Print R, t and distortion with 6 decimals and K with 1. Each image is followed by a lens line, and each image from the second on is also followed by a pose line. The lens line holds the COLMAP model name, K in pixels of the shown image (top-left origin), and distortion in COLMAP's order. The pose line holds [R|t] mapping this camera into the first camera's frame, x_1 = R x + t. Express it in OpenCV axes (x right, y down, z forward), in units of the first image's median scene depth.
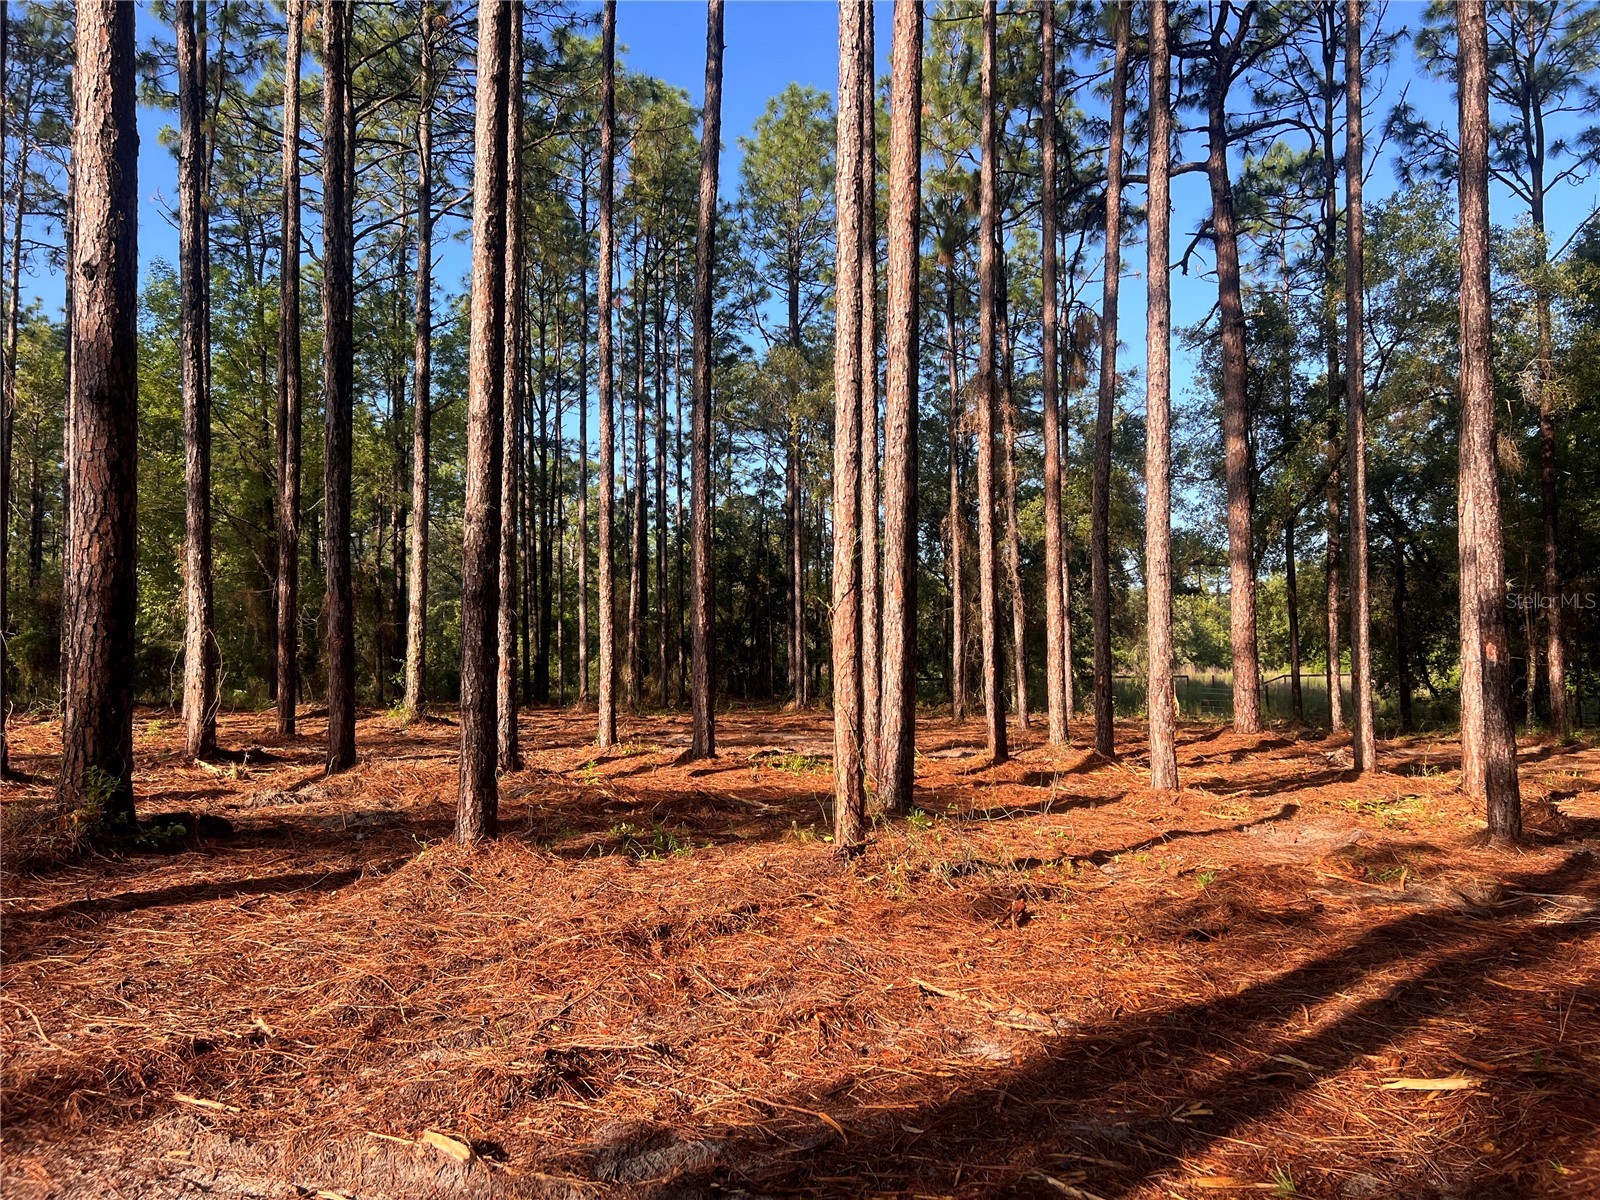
lens RADIAL K [[1203.5, 0, 804.8], [0, 1203.5, 608.2], [0, 0, 1]] dist [-0.003231, 0.000376]
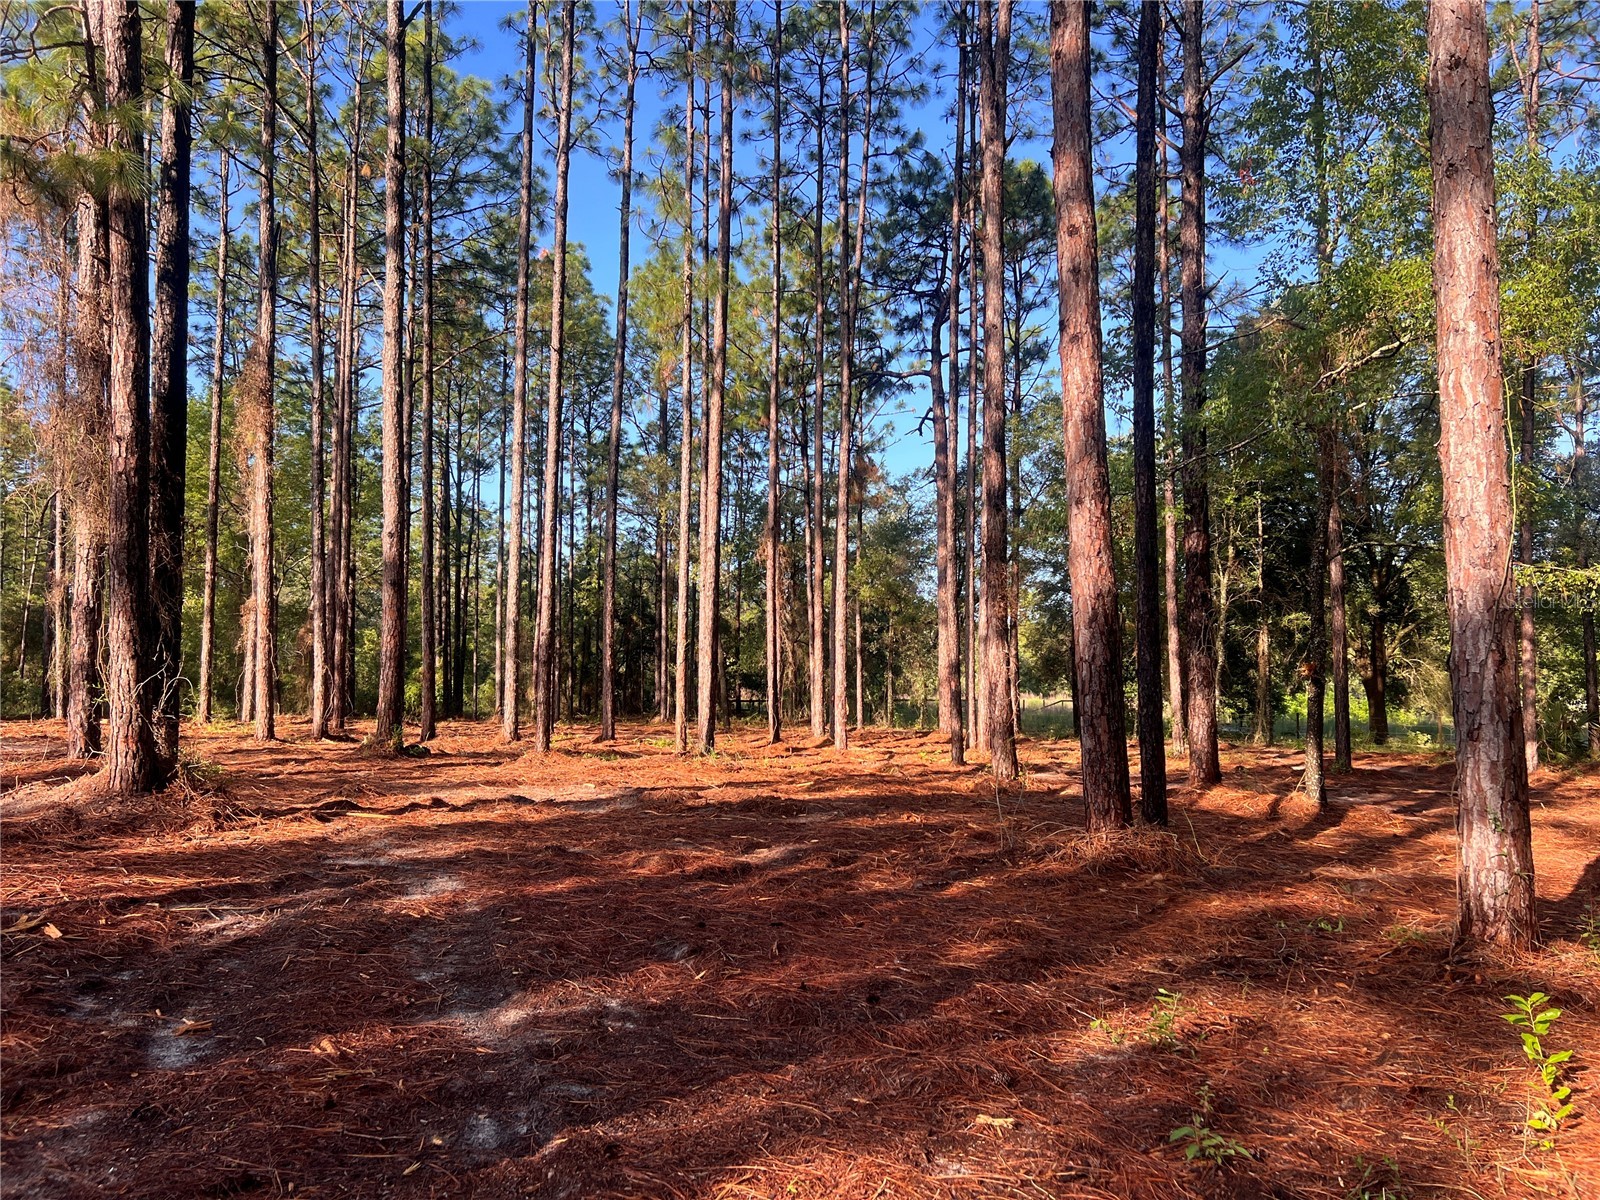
lens RADIAL K [[1190.1, 0, 813.5], [0, 1190.1, 611.0], [0, 0, 1]] dist [0.054229, -0.064977]
pose [[0.992806, 0.016291, 0.118619, 0.002936], [-0.014207, 0.999730, -0.018392, -0.024342], [-0.118887, 0.016575, 0.992769, -0.504409]]
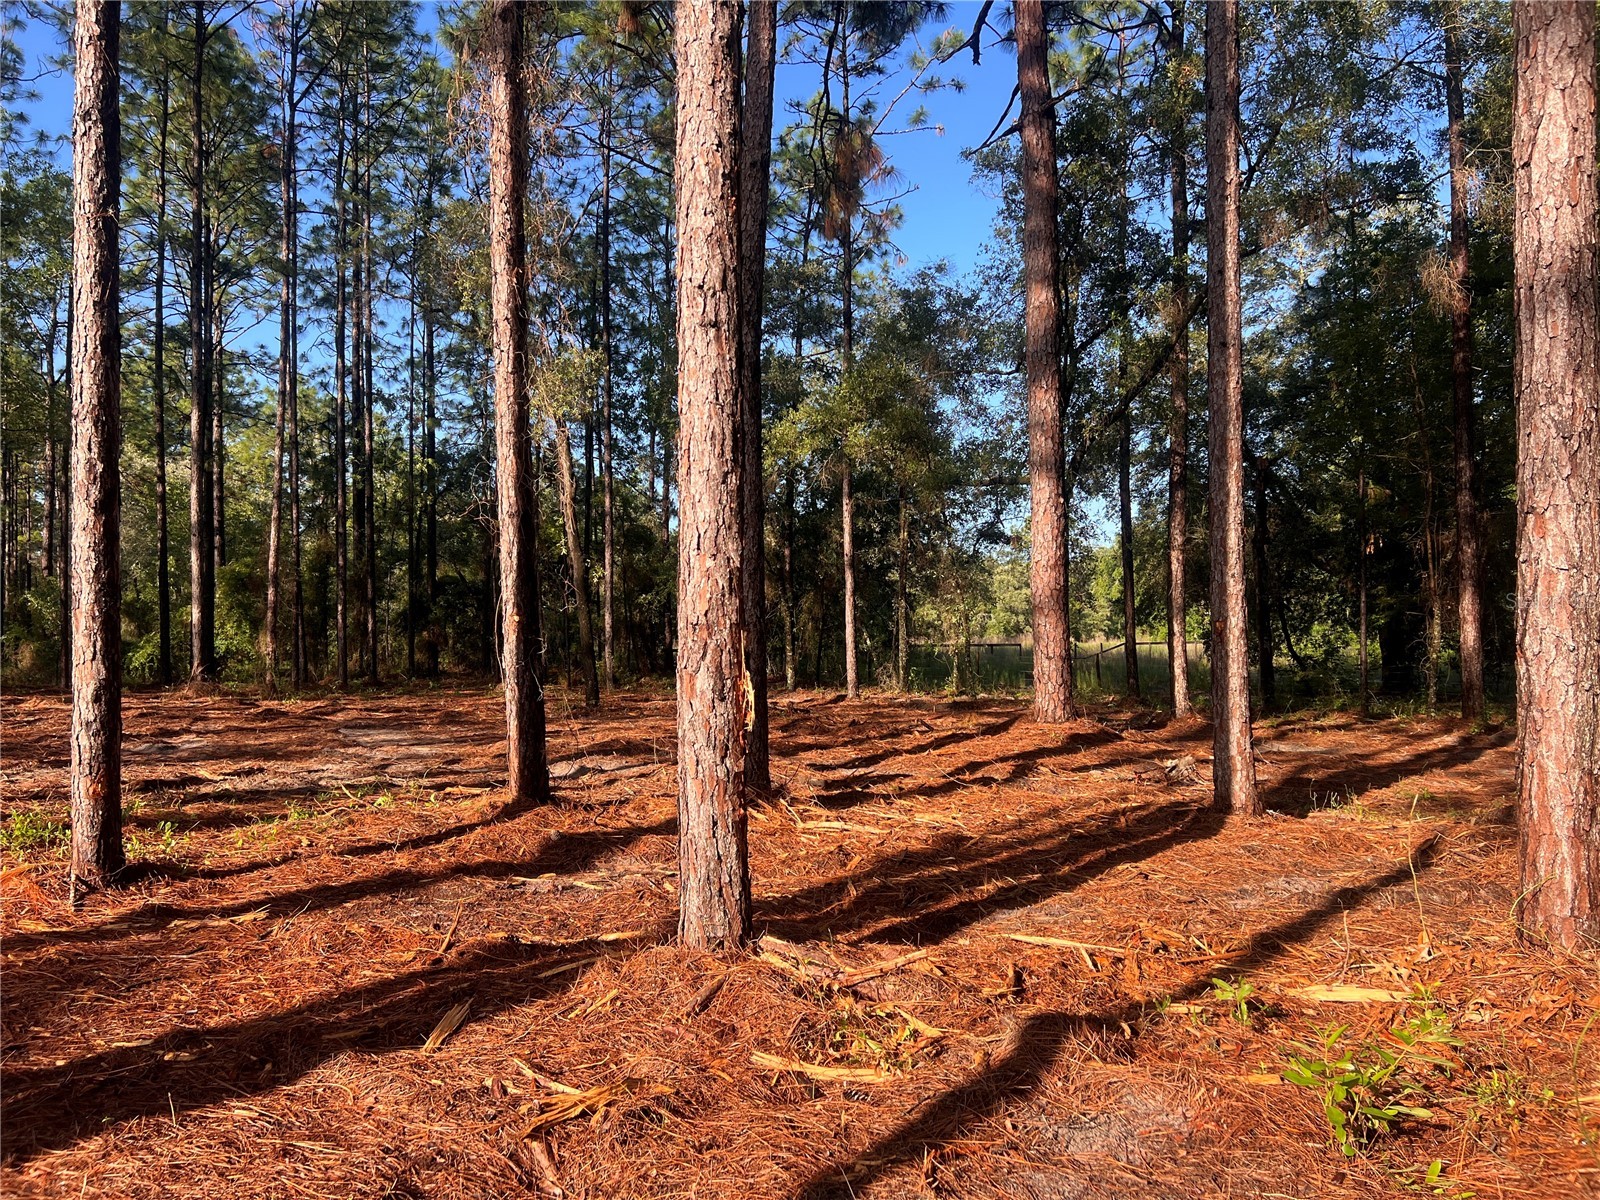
lens RADIAL K [[1203.8, 0, 799.5], [0, 1203.8, 599.7], [0, 0, 1]] dist [0.058587, -0.066628]
pose [[0.993752, -0.002079, 0.111596, 0.139048], [0.000293, 0.999872, 0.016021, 0.022475], [-0.111615, -0.015888, 0.993625, 0.316615]]
